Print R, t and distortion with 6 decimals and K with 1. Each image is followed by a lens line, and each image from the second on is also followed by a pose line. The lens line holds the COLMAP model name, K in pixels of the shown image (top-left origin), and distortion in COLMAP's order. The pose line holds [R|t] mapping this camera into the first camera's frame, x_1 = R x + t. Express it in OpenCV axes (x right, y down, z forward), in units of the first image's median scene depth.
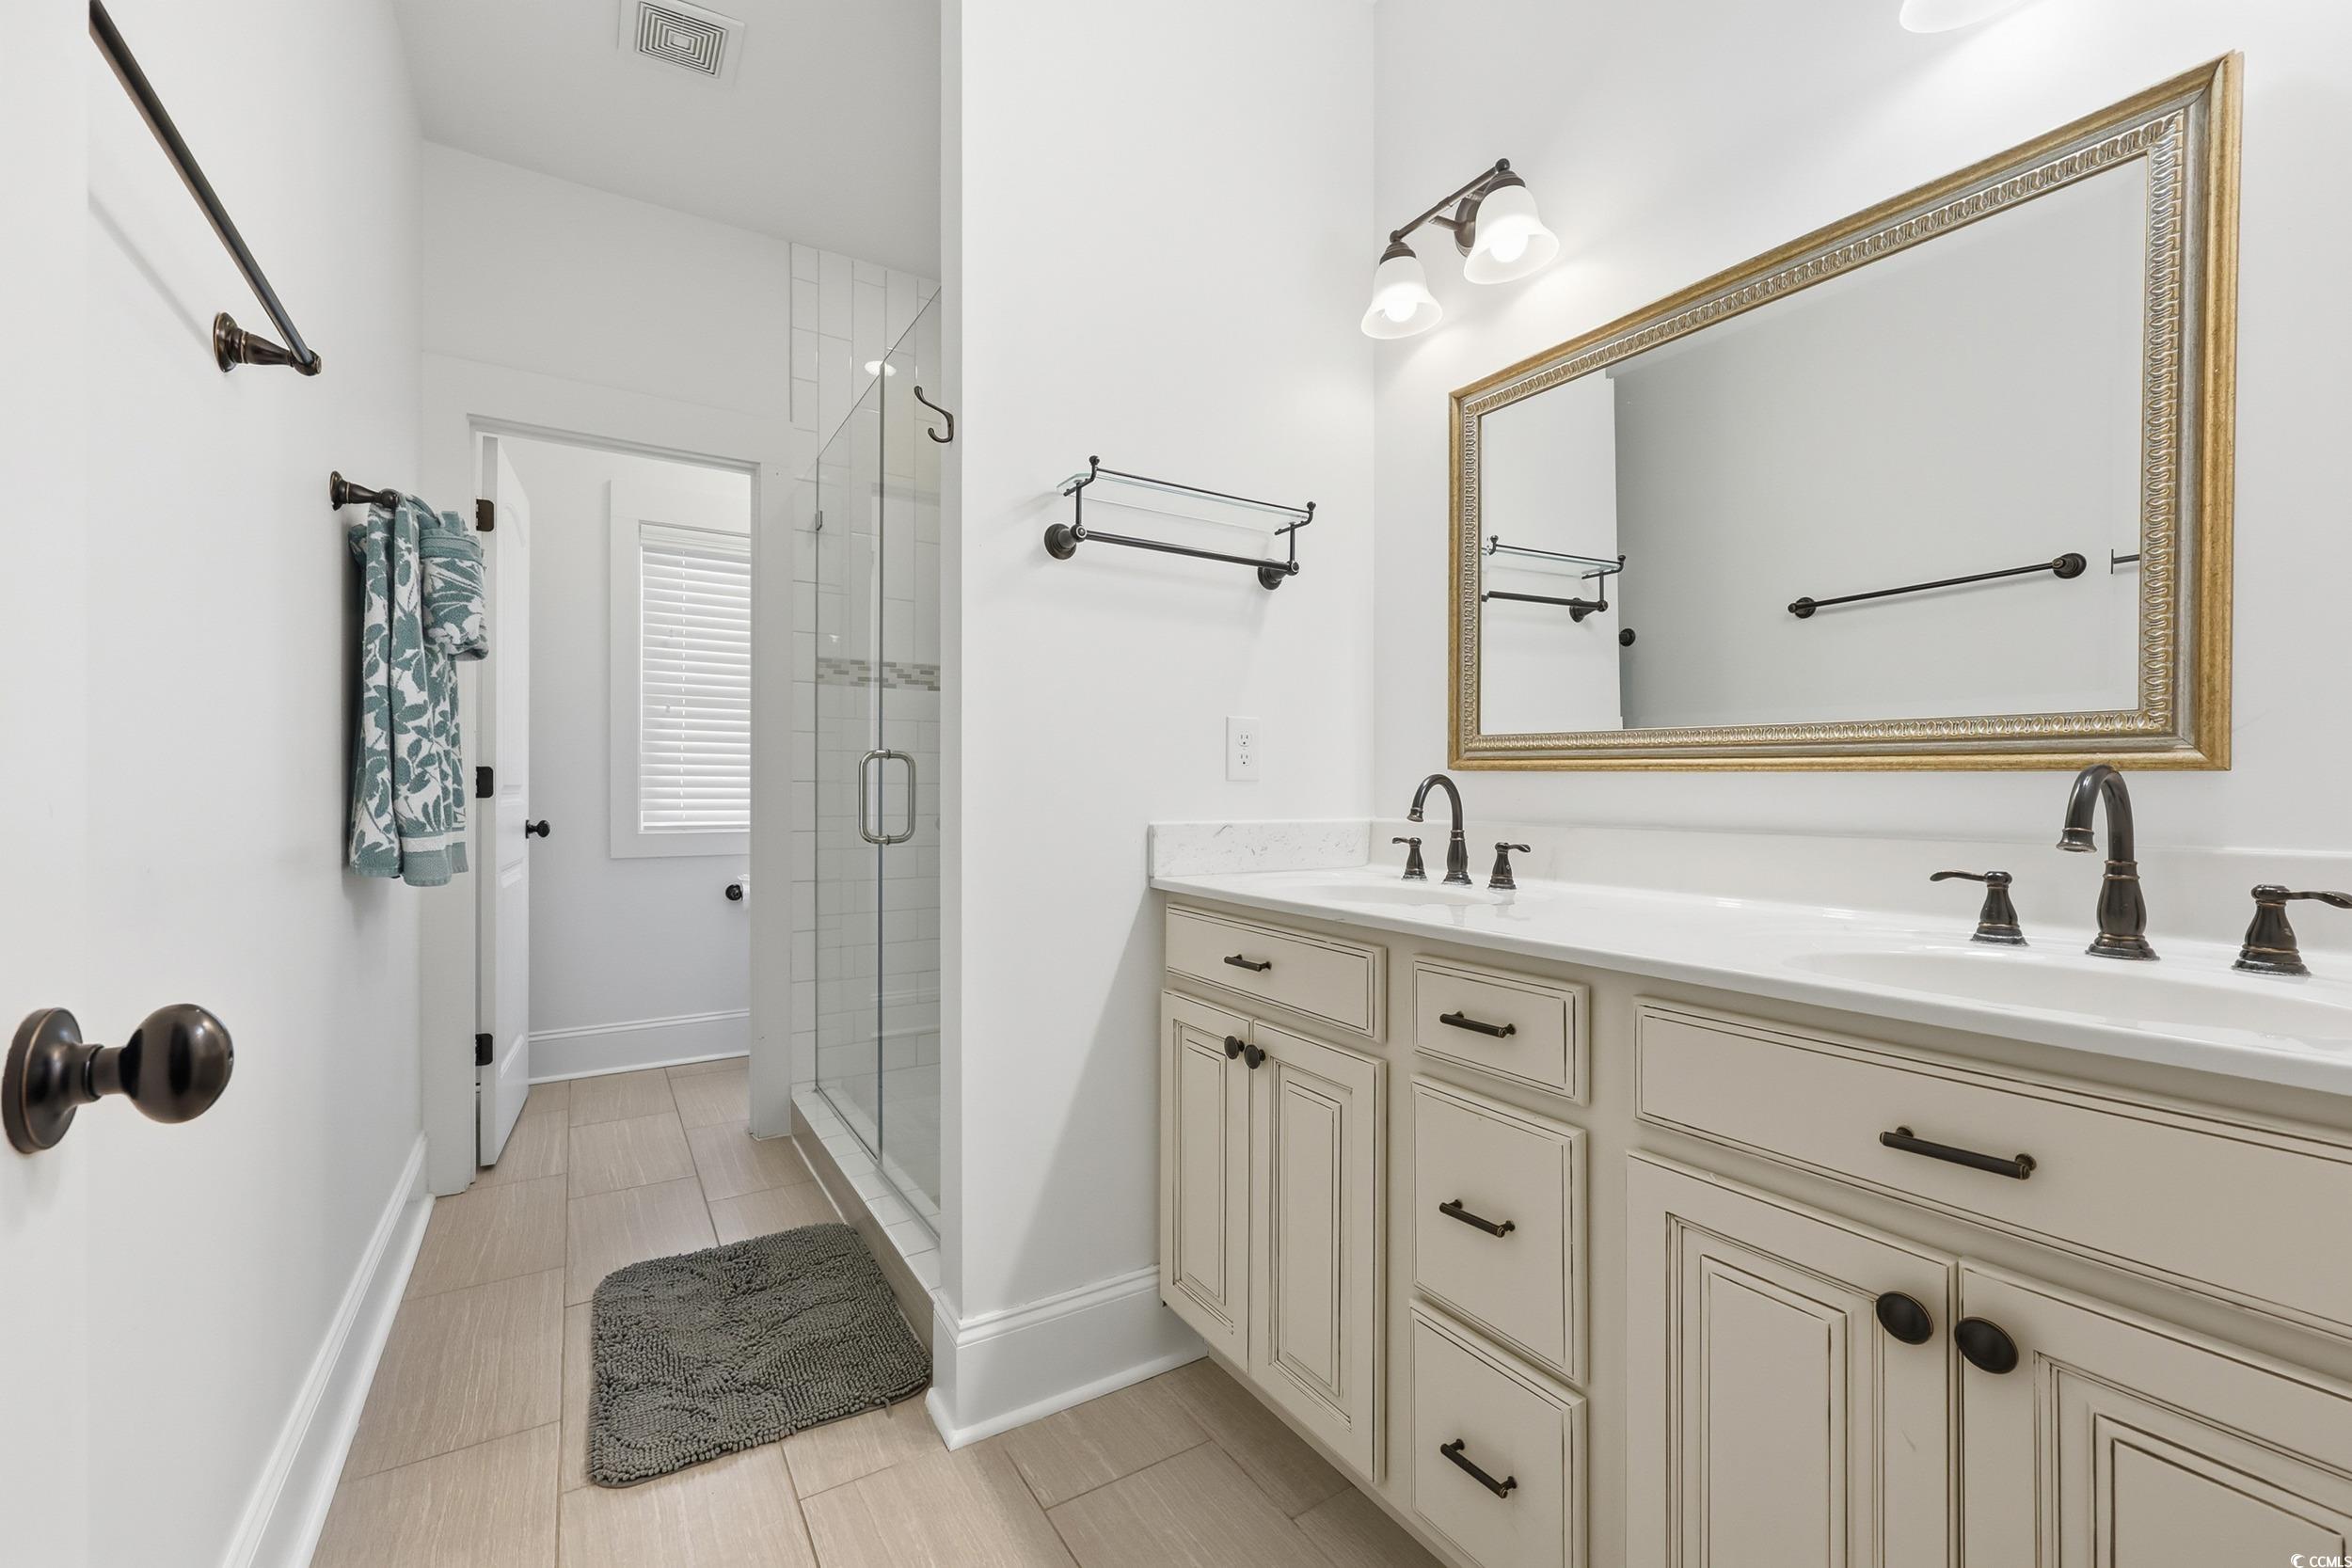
lens RADIAL K [[949.4, 0, 1175.7], [0, 949.4, 791.8], [0, 0, 1]] dist [-0.000482, -0.000079]
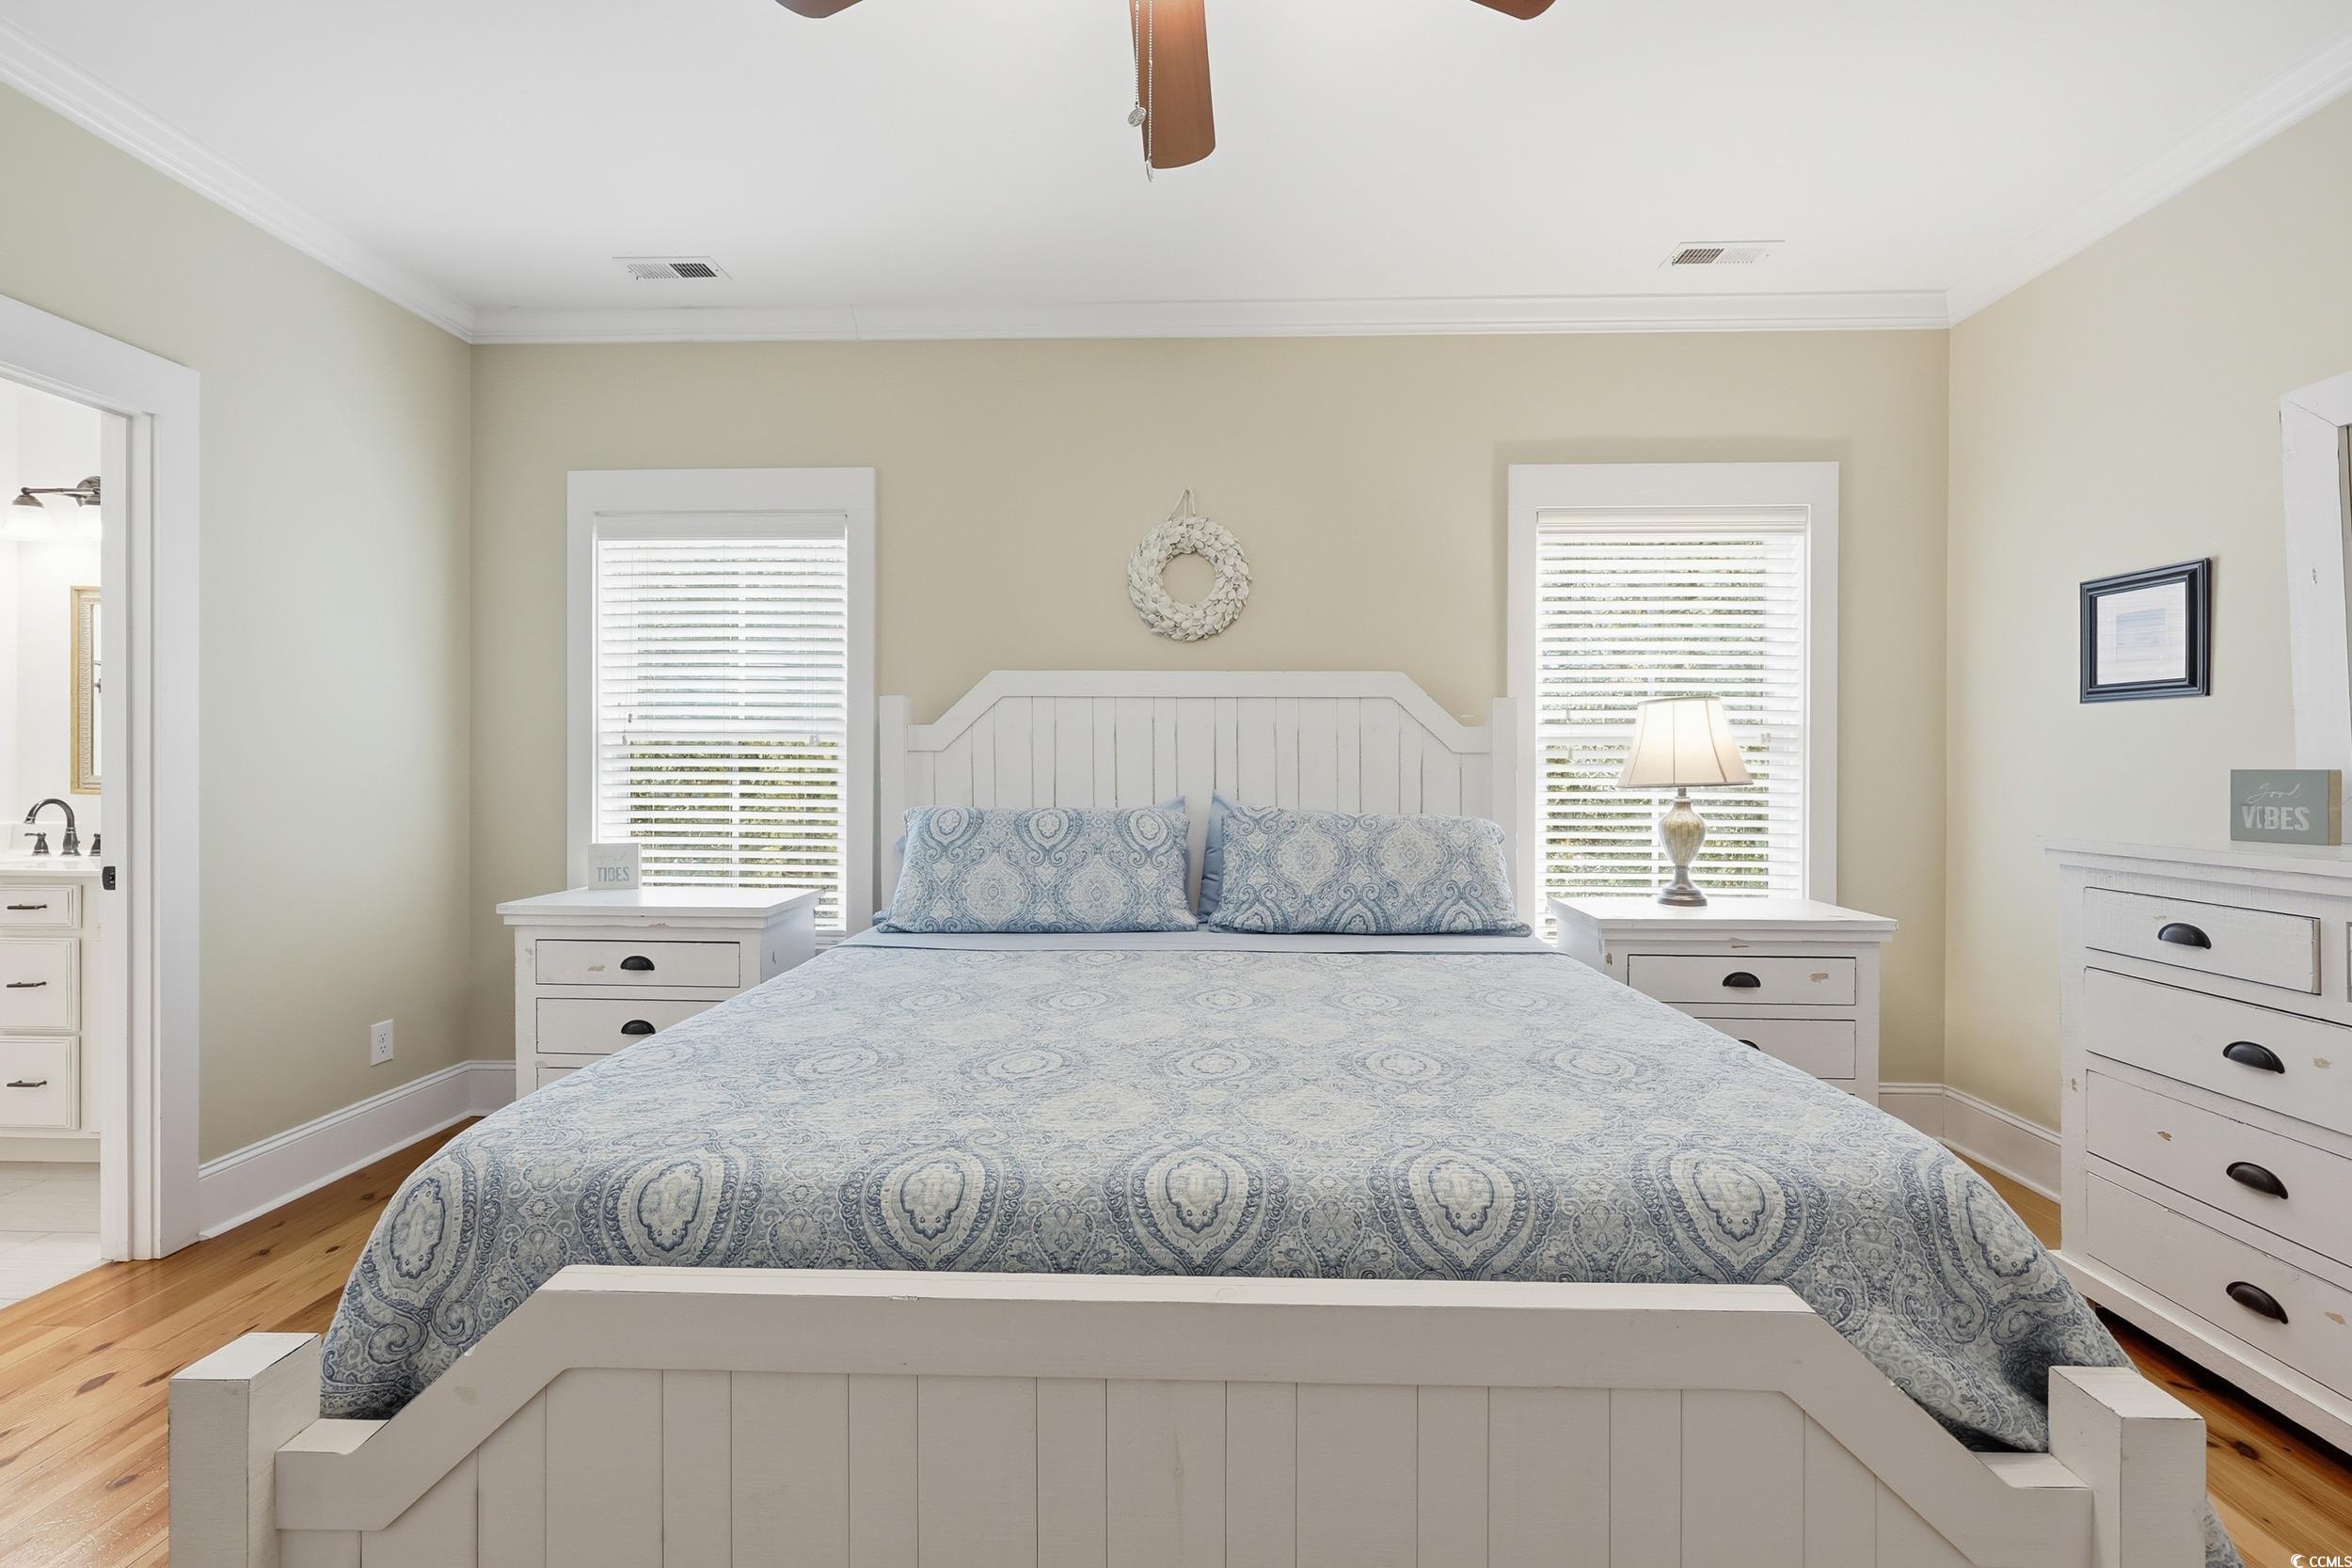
lens RADIAL K [[949.4, 0, 1176.3], [0, 949.4, 774.4], [0, 0, 1]] dist [-0.000482, -0.000079]
pose [[0.556720, 0.001333, 0.830699, -0.044092], [-0.004215, 0.999990, 0.001220, -0.075331], [-0.830690, -0.004180, 0.556720, -1.853714]]
